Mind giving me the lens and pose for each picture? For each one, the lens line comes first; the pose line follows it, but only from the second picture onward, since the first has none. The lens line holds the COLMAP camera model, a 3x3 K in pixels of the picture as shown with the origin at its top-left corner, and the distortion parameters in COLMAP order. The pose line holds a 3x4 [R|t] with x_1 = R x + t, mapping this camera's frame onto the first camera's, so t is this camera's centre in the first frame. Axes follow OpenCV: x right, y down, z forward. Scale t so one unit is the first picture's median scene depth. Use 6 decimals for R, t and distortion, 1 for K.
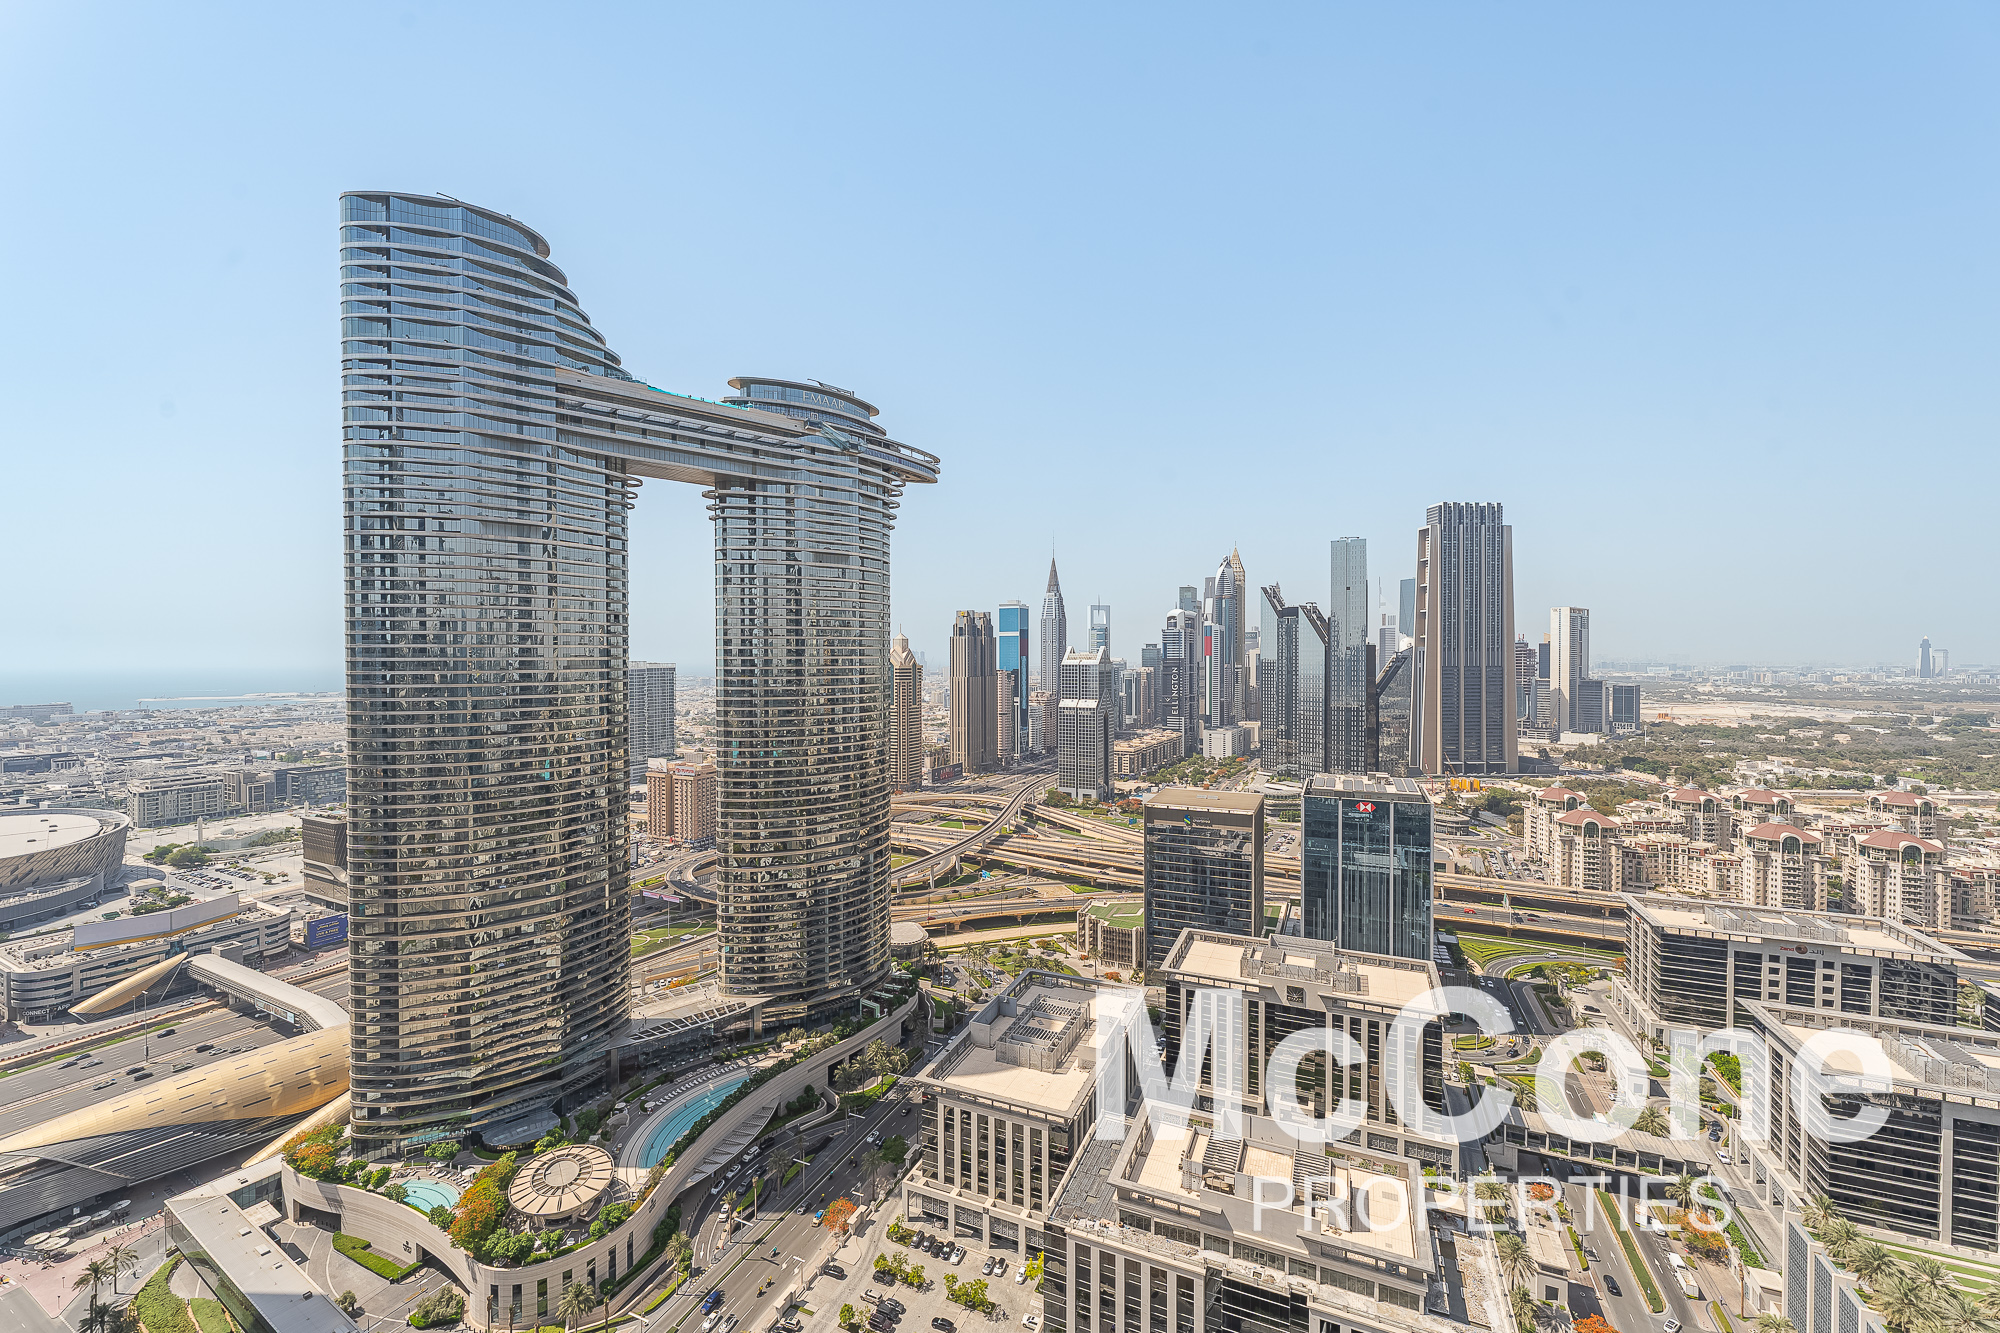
lens RADIAL K [[798.9, 0, 987.2], [0, 798.9, 664.8], [0, 0, 1]] dist [-0.001452, -0.000010]
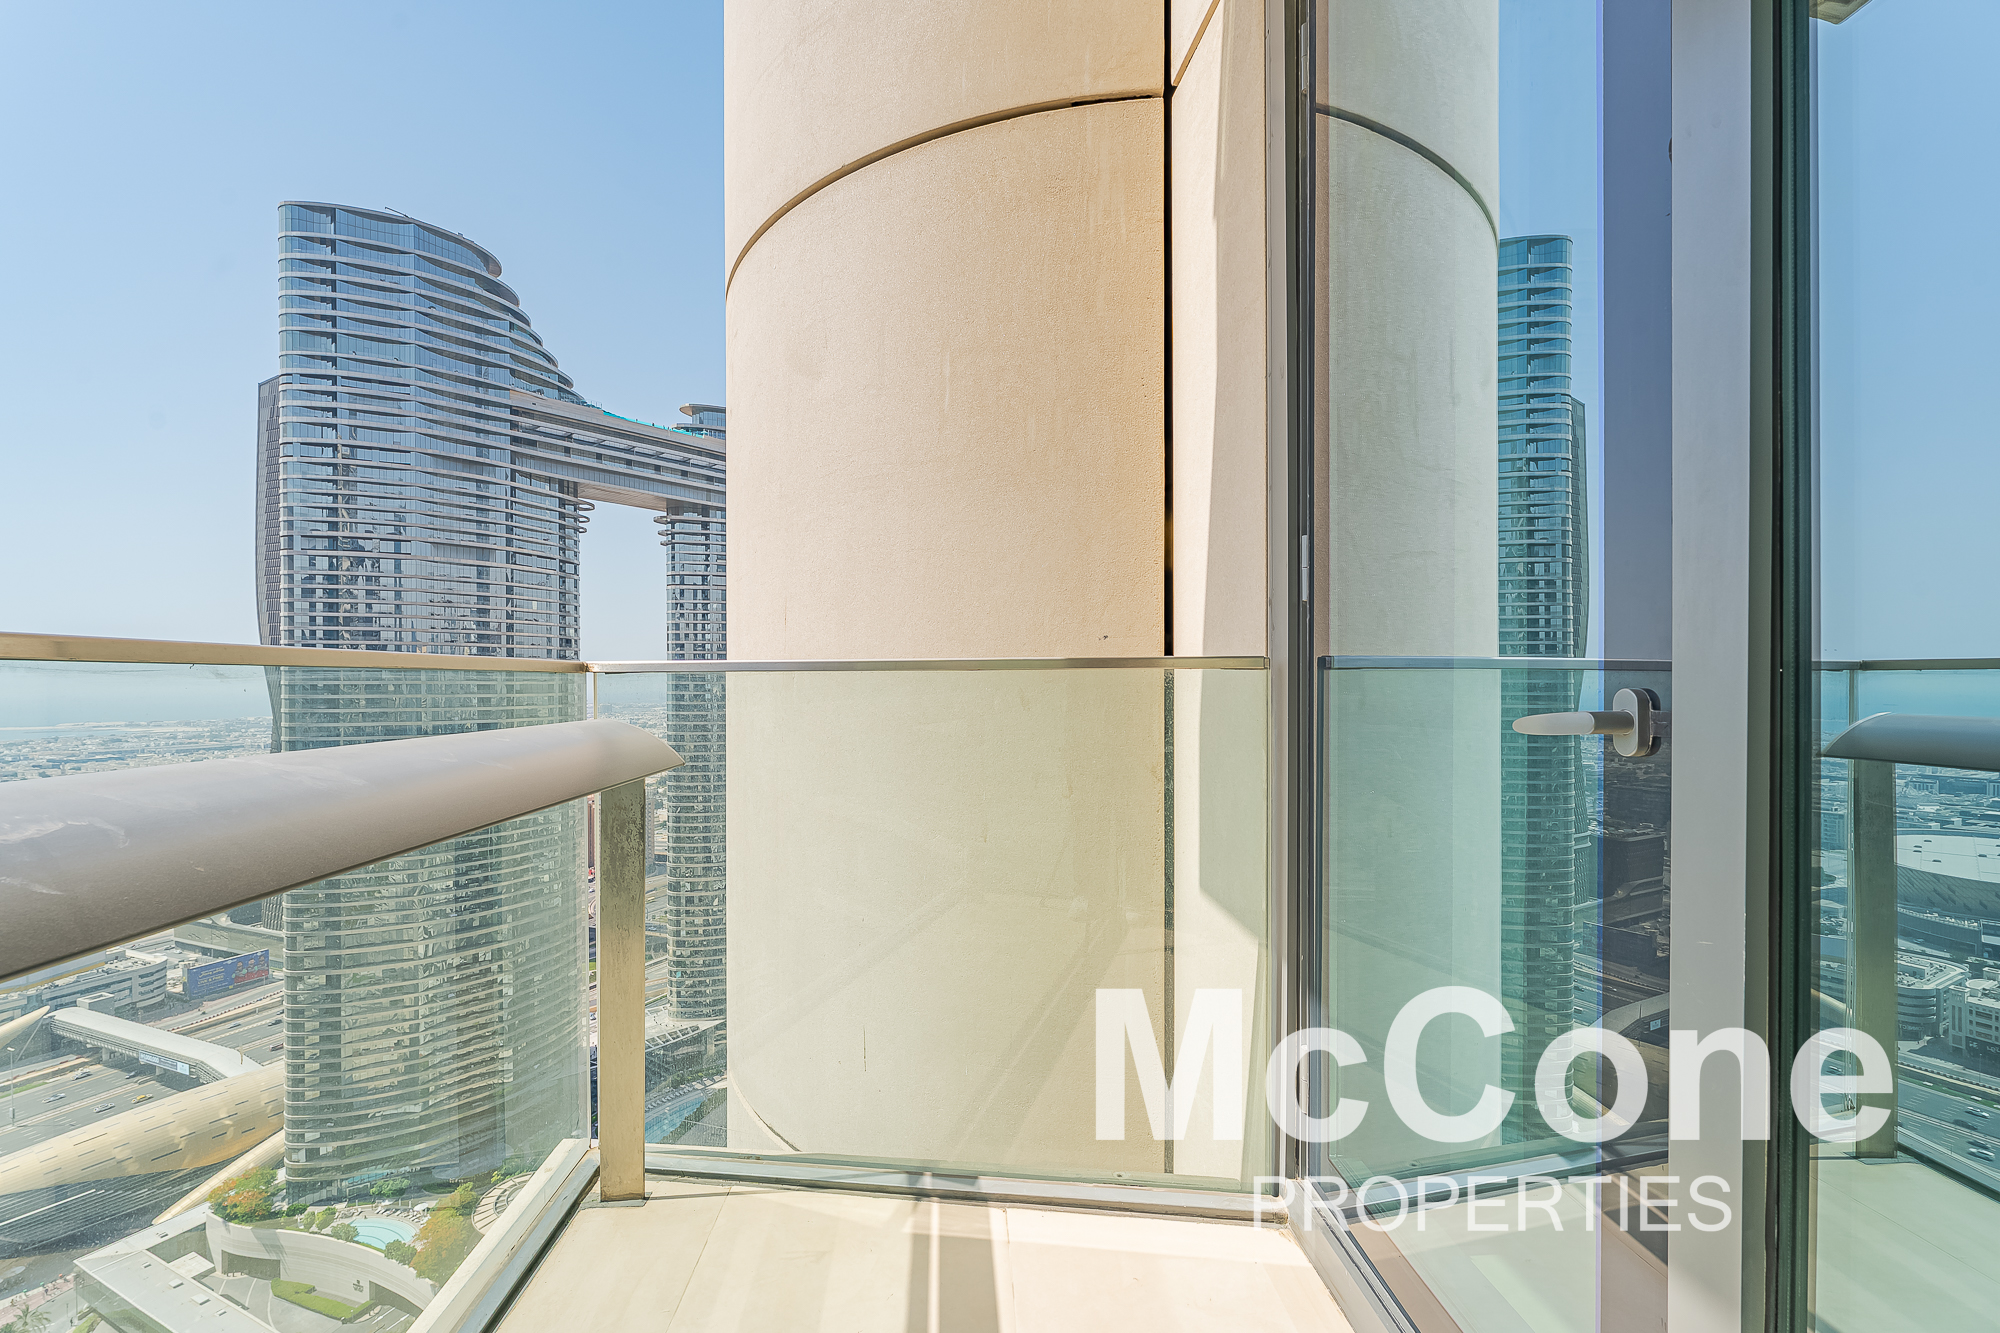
lens RADIAL K [[814.0, 0, 993.1], [0, 814.0, 686.3], [0, 0, 1]] dist [-0.000387, -0.000168]
pose [[0.993037, 0.000288, 0.117805, -0.066368], [0.000364, 0.999985, -0.005511, 0.001907], [-0.117805, 0.005515, 0.993021, -0.075261]]
